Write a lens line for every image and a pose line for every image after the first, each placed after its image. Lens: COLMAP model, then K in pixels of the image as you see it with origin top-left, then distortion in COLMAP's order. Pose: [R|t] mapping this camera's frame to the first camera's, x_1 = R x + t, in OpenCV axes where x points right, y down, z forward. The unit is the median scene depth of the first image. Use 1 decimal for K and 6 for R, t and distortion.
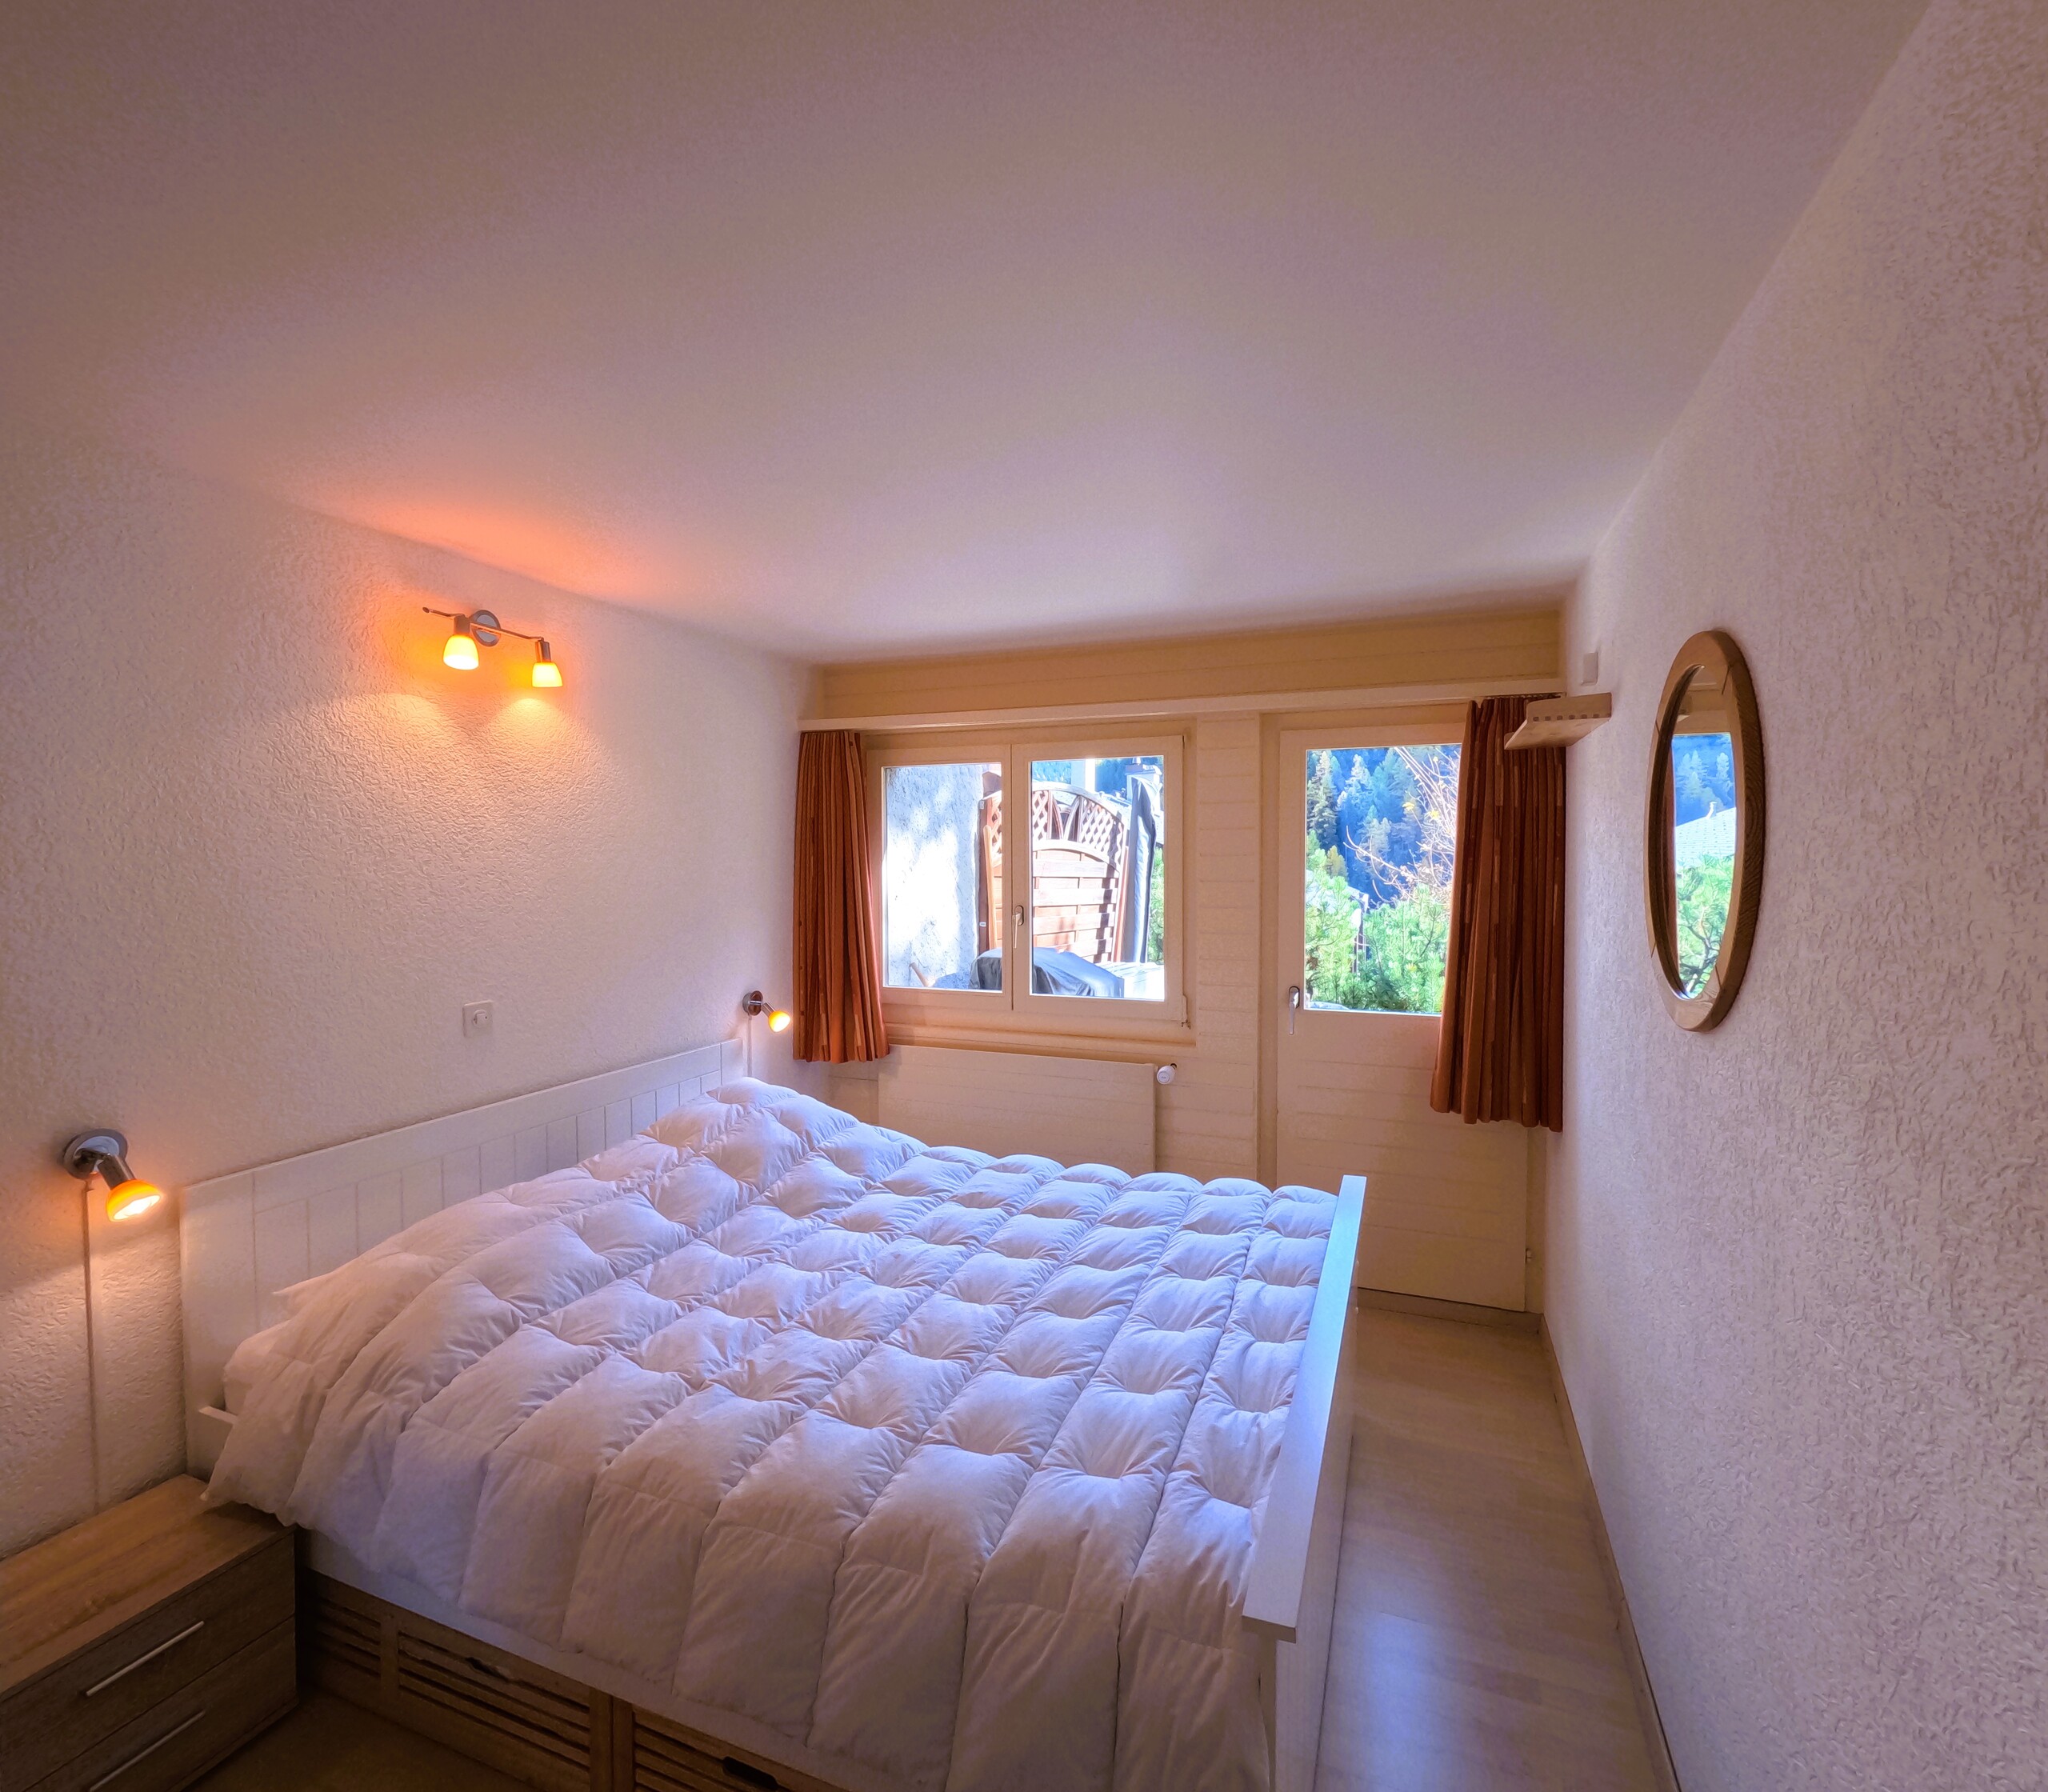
lens RADIAL K [[988.9, 0, 1022.6], [0, 988.9, 895.3], [0, 0, 1]] dist [-0.001717, -0.000056]
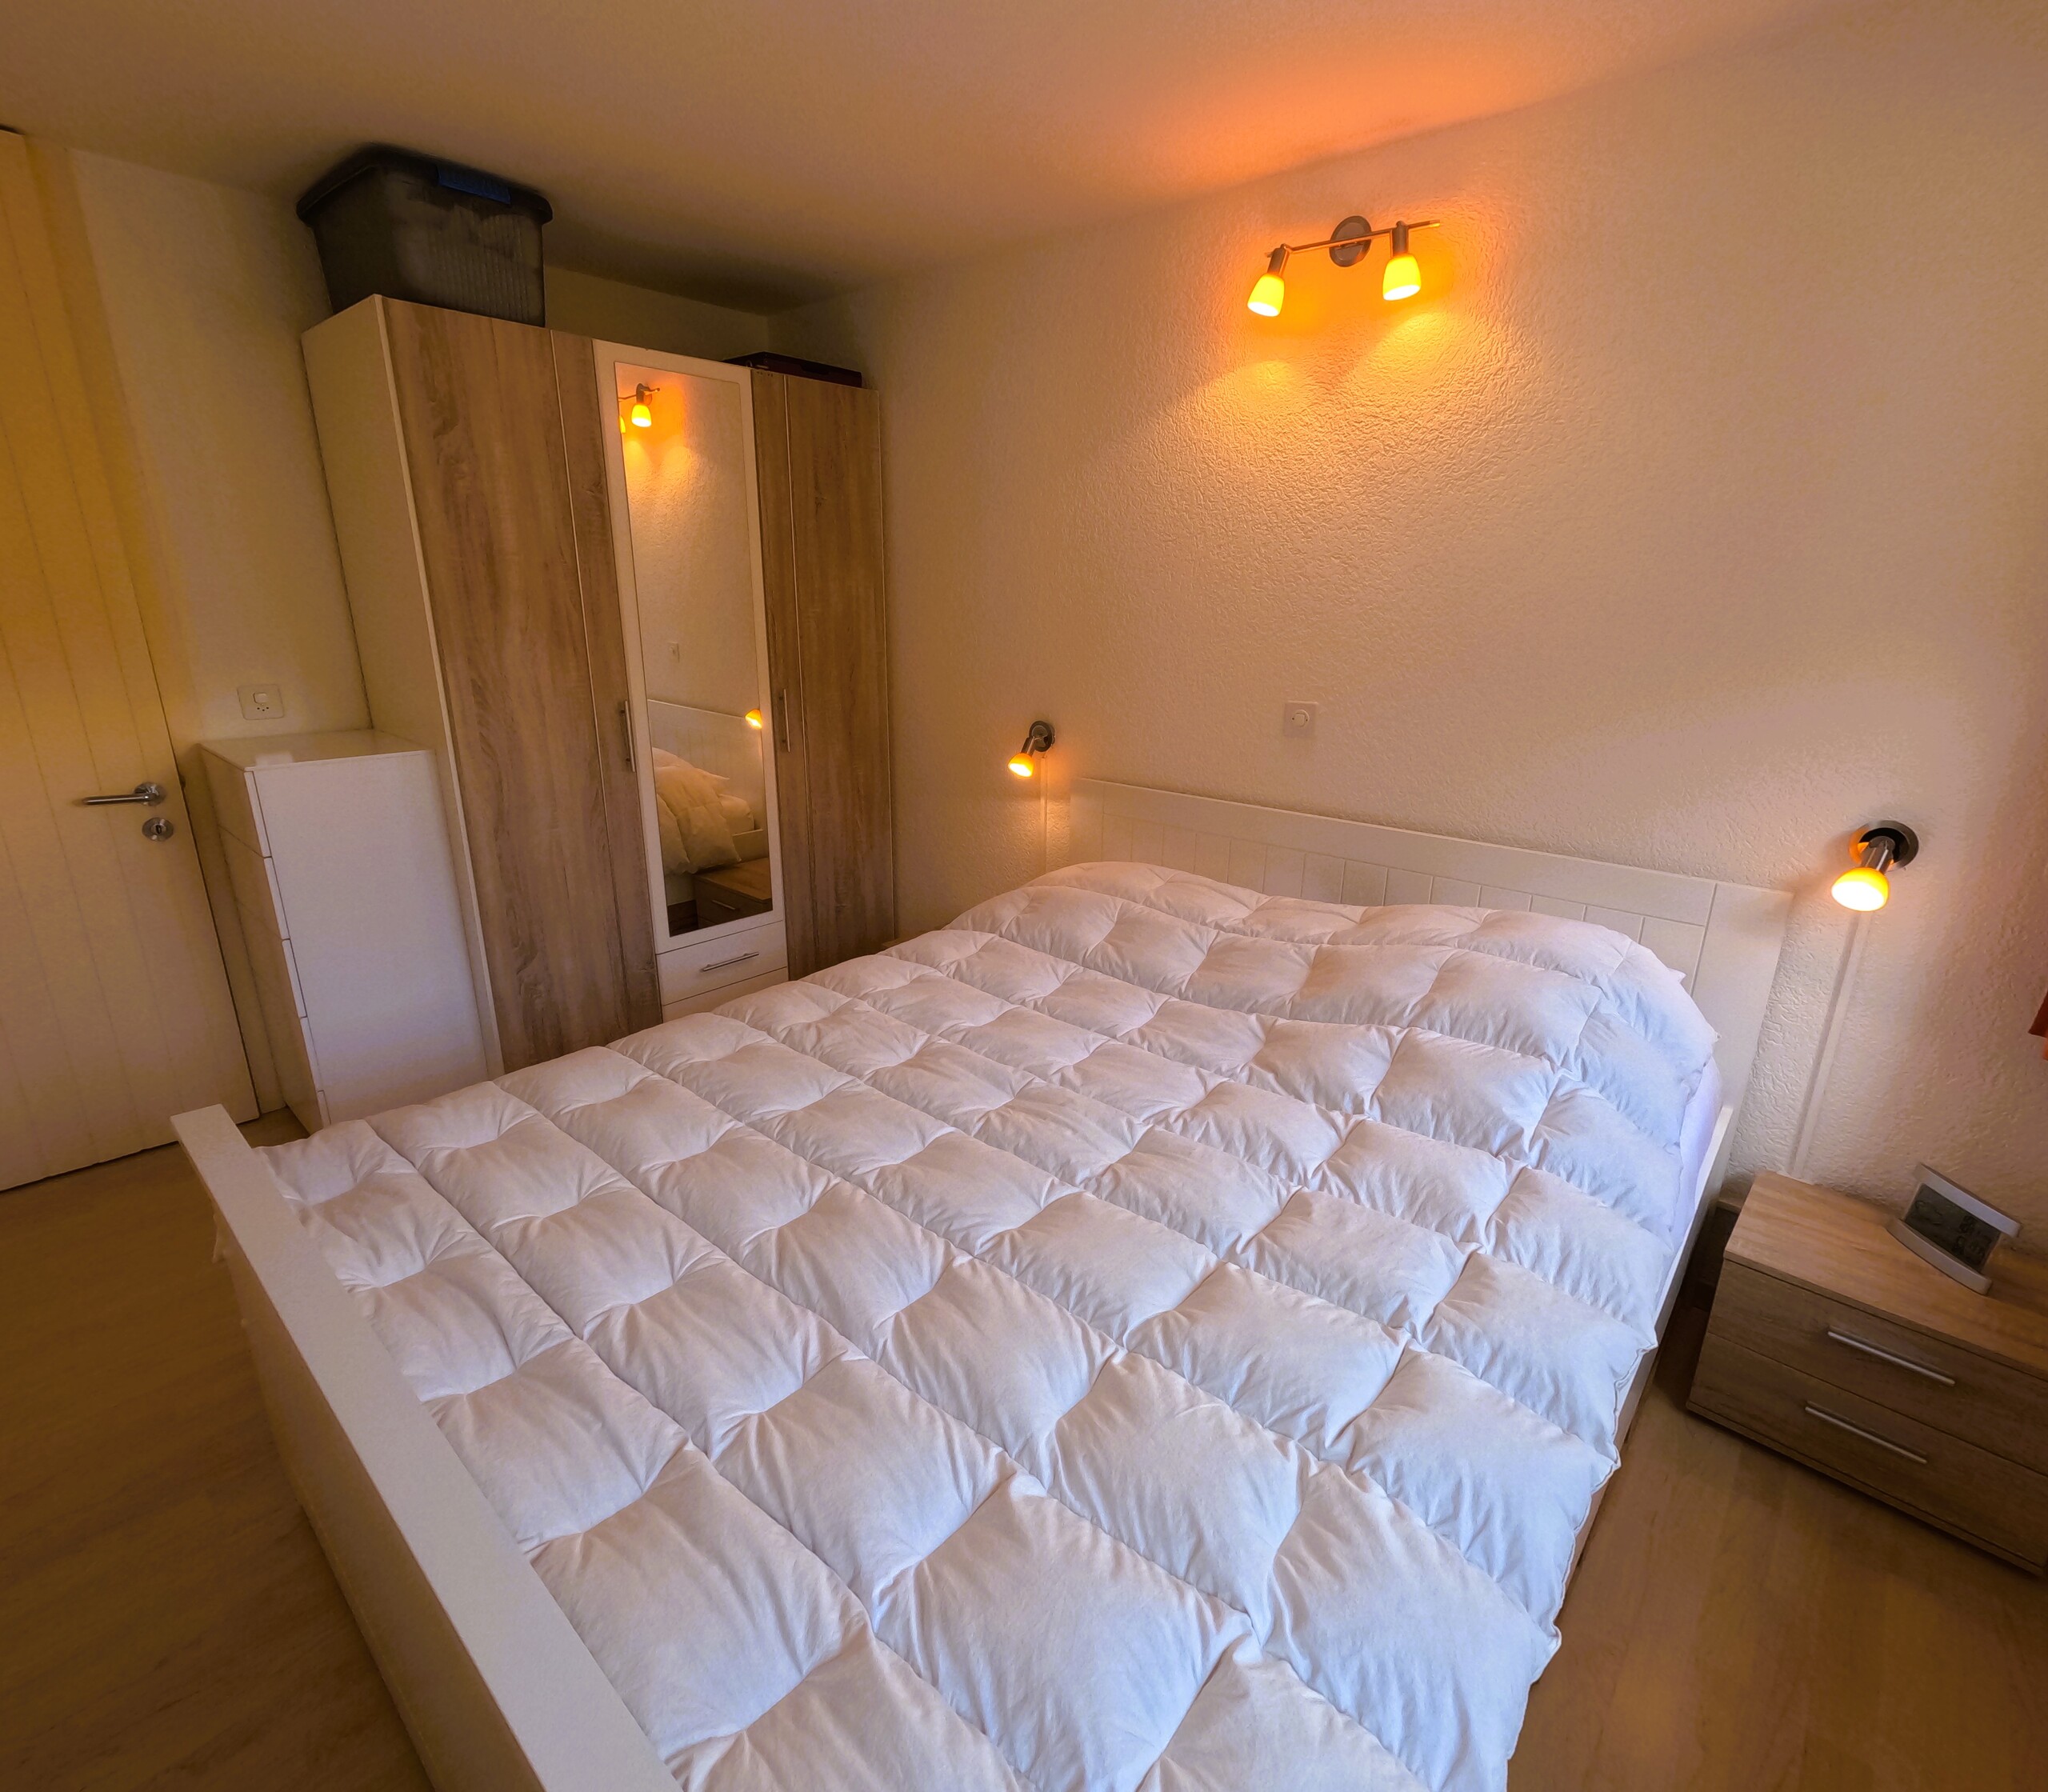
lens RADIAL K [[988.9, 0, 1025.2], [0, 988.9, 896.2], [0, 0, 1]] dist [-0.001717, -0.000056]
pose [[-0.342026, 0.282423, -0.896245, 0.446358], [-0.039185, 0.948650, 0.313890, -0.000939], [0.938873, 0.142477, -0.313396, 1.099759]]
